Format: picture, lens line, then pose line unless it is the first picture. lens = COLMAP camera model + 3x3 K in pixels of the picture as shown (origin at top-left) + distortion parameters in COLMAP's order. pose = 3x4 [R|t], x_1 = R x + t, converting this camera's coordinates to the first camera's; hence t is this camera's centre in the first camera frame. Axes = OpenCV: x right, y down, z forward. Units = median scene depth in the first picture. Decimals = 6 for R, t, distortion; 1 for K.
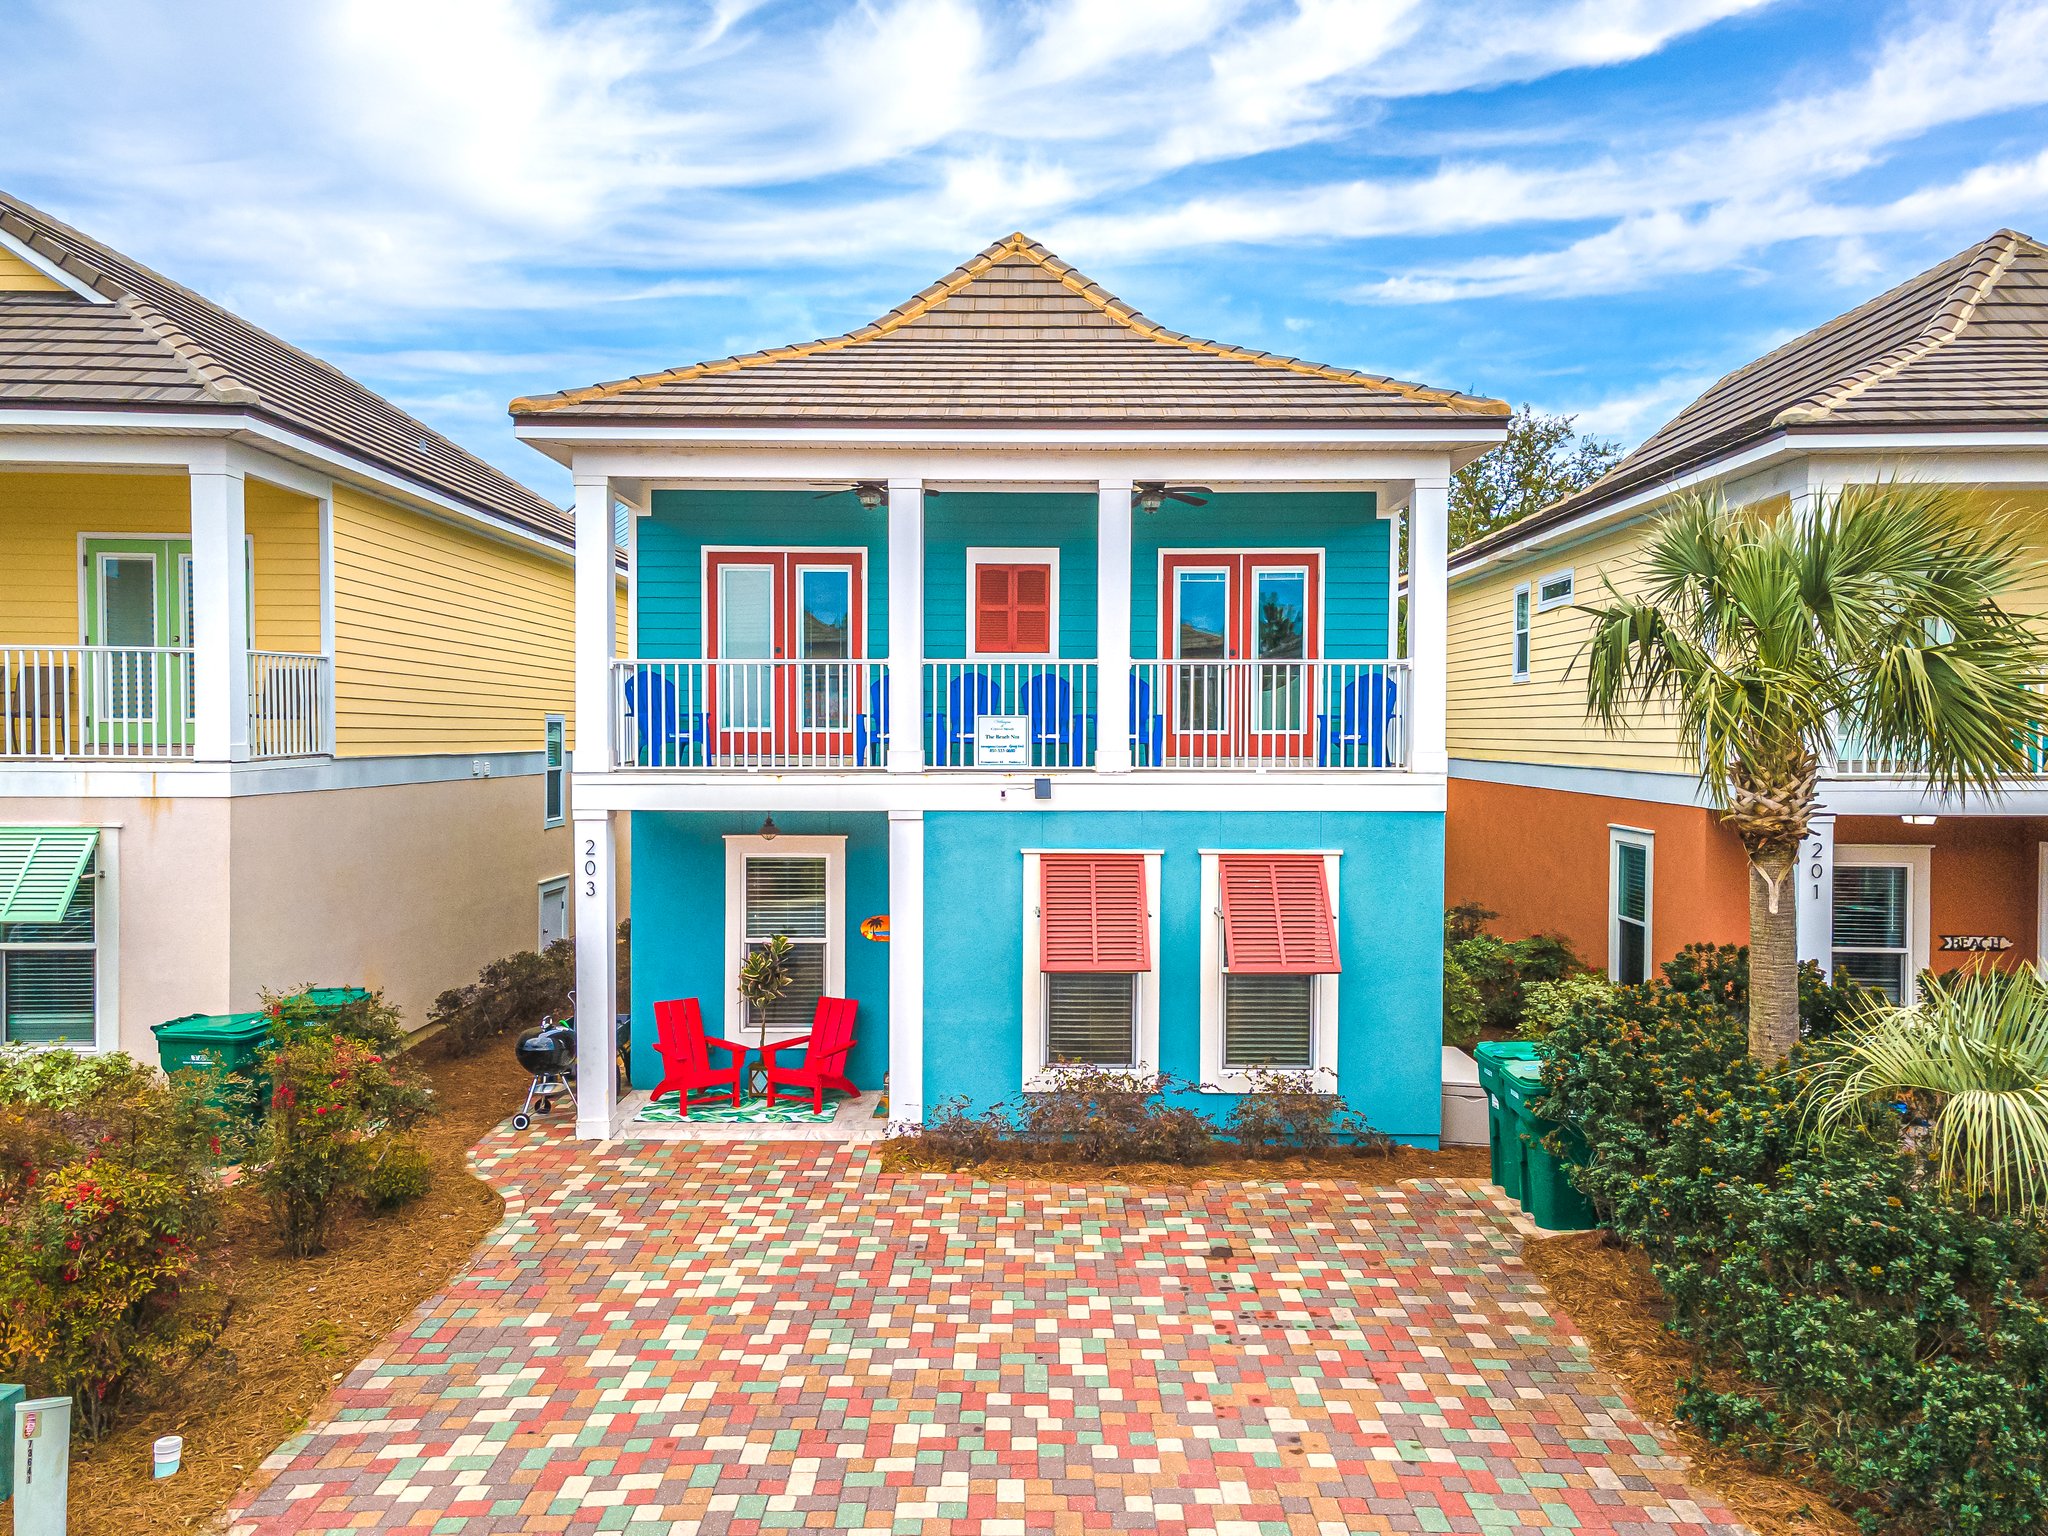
lens RADIAL K [[1499.8, 0, 1024.0], [0, 1499.8, 768.0], [0, 0, 1]] dist [0.012036, 0.106144]
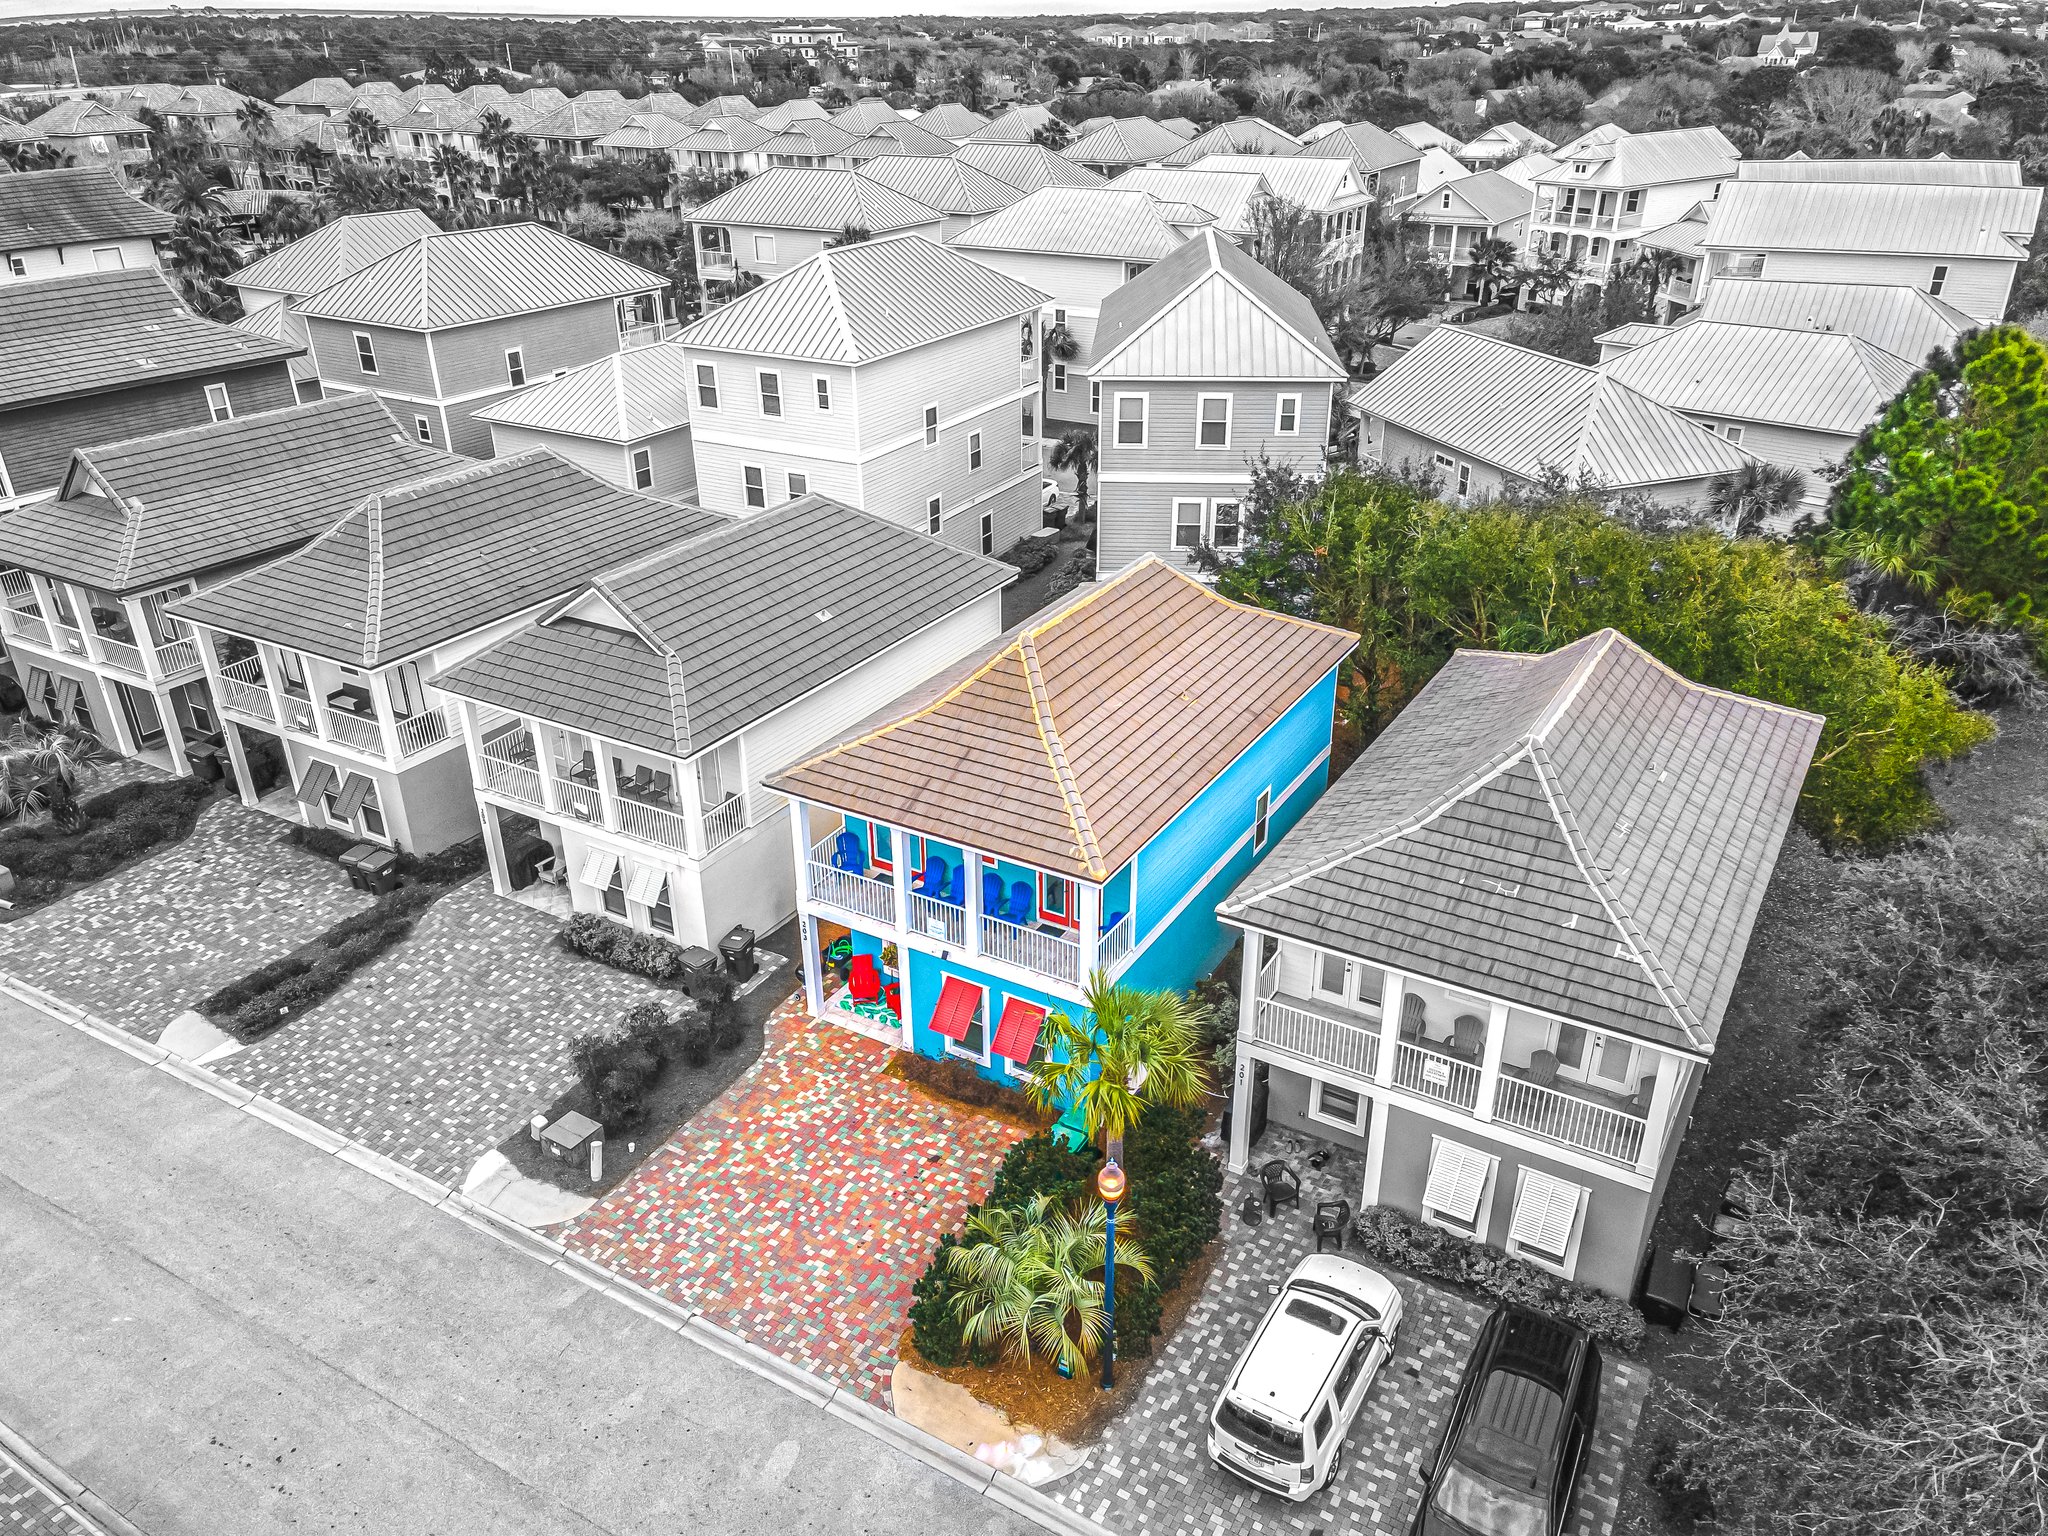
lens RADIAL K [[1499.8, 0, 1024.0], [0, 1499.8, 768.0], [0, 0, 1]] dist [0.012036, 0.106144]
pose [[0.860371, 0.215444, -0.461894, 1.299054], [0.003493, 0.903749, 0.428048, -1.430869], [0.509657, -0.369893, 0.776807, -0.795902]]
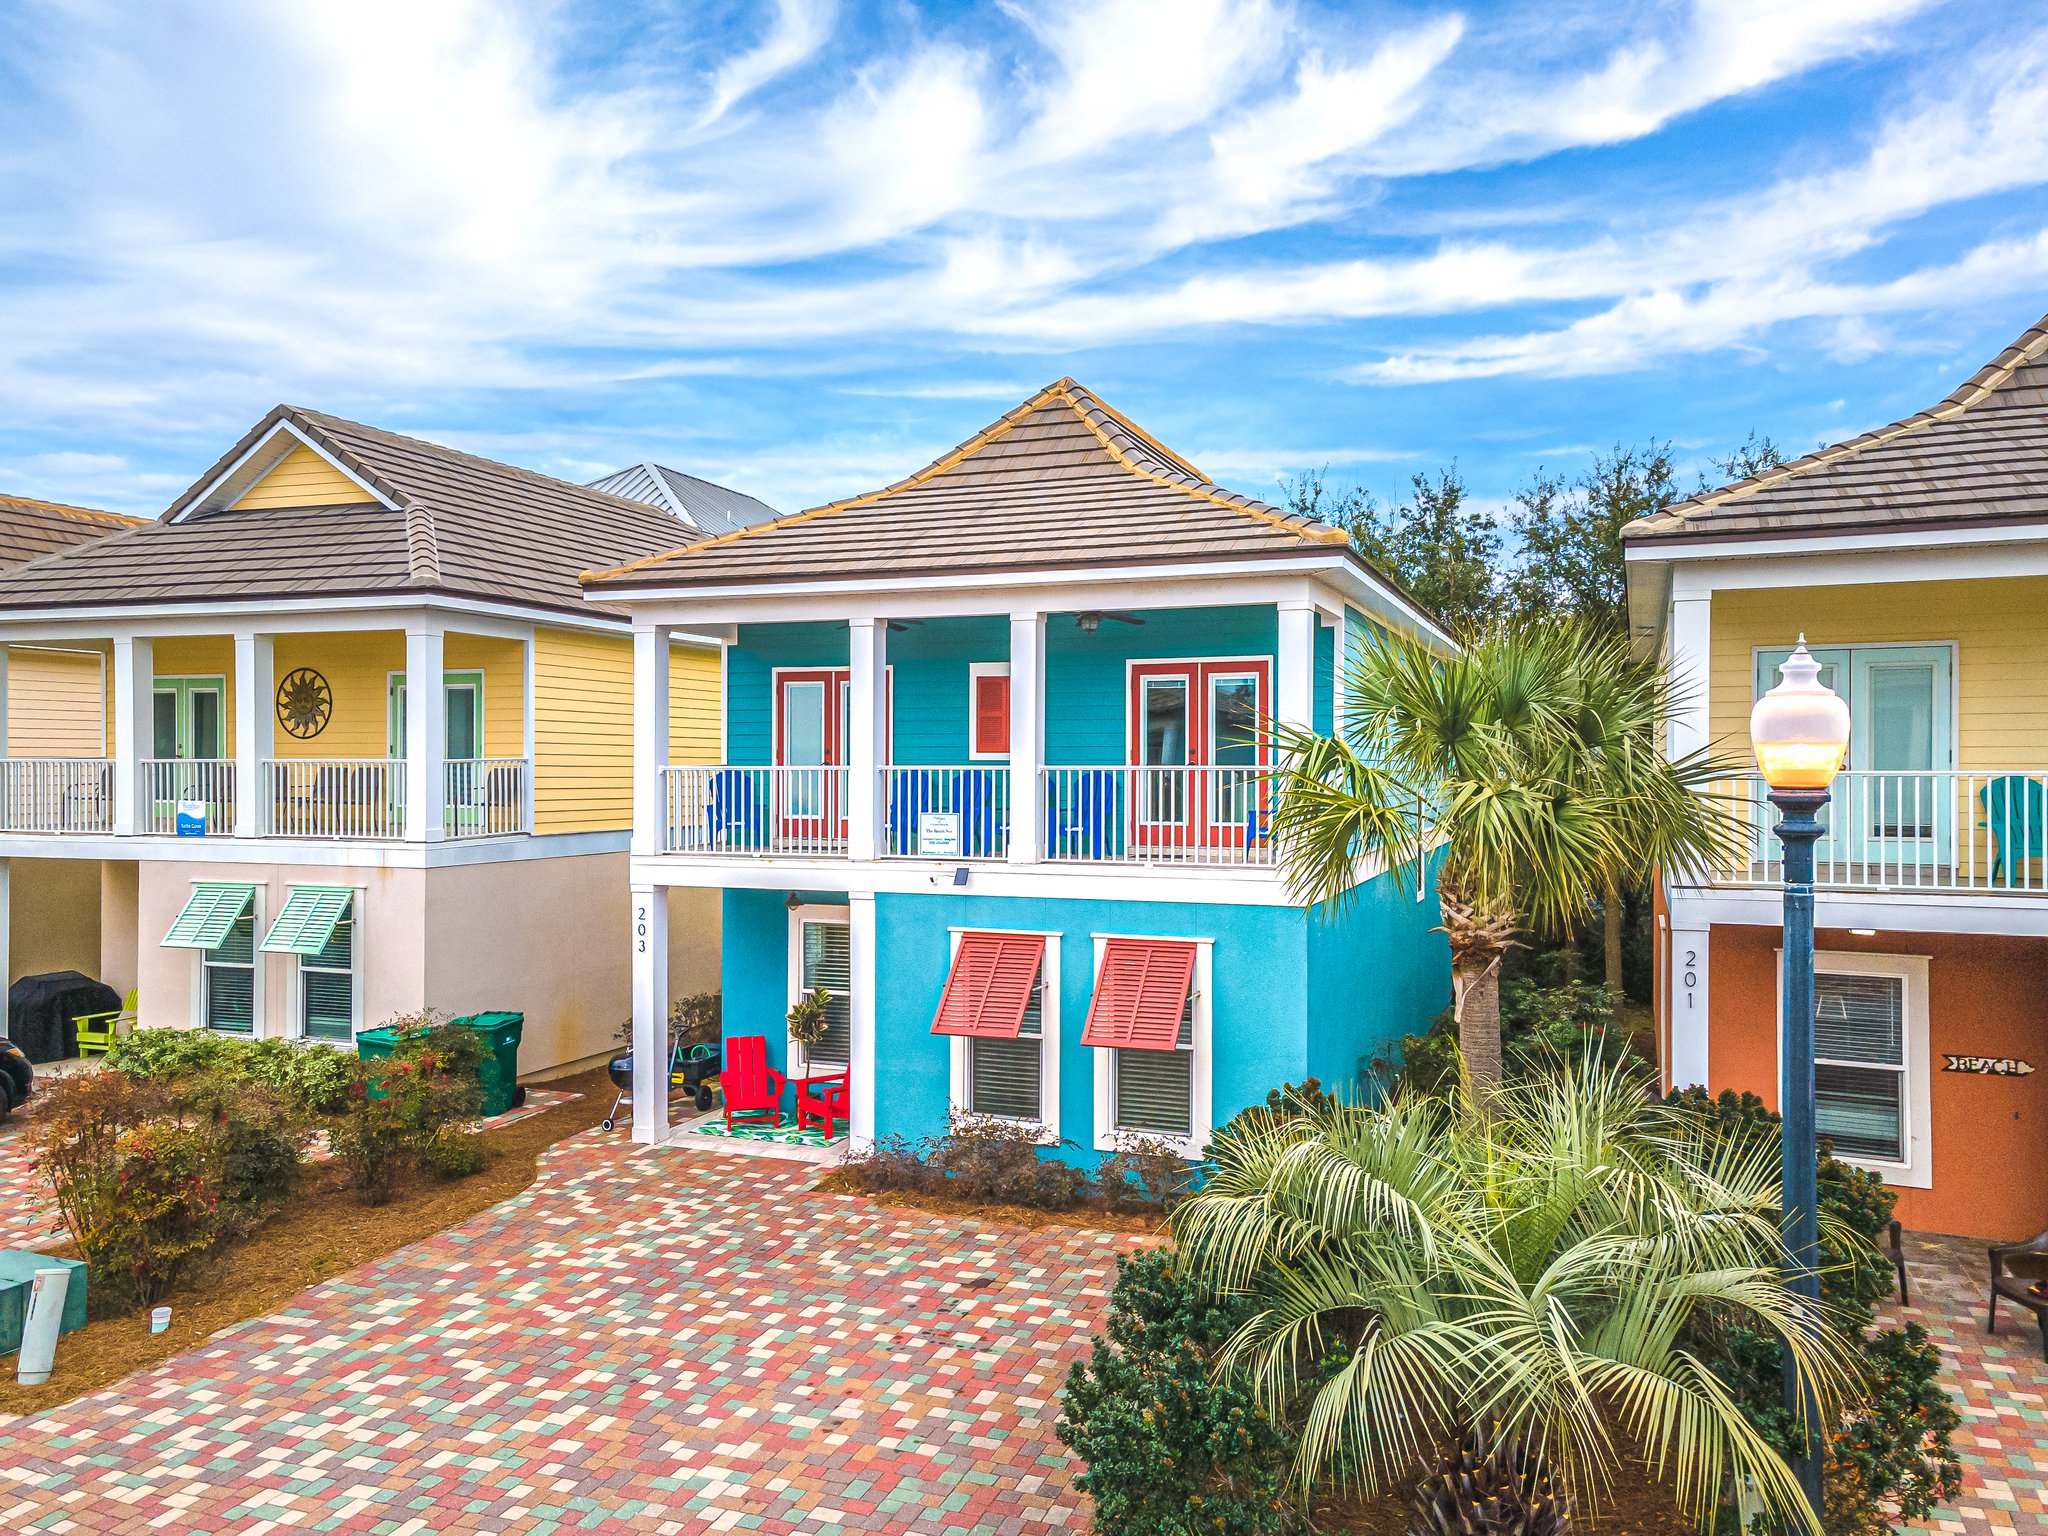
lens RADIAL K [[1499.8, 0, 1024.0], [0, 1499.8, 768.0], [0, 0, 1]] dist [0.012036, 0.106144]
pose [[0.932894, -0.000845, -0.360151, 0.523258], [-0.007180, 0.999755, -0.020945, -0.051352], [0.360081, 0.022125, 0.932659, -0.087581]]
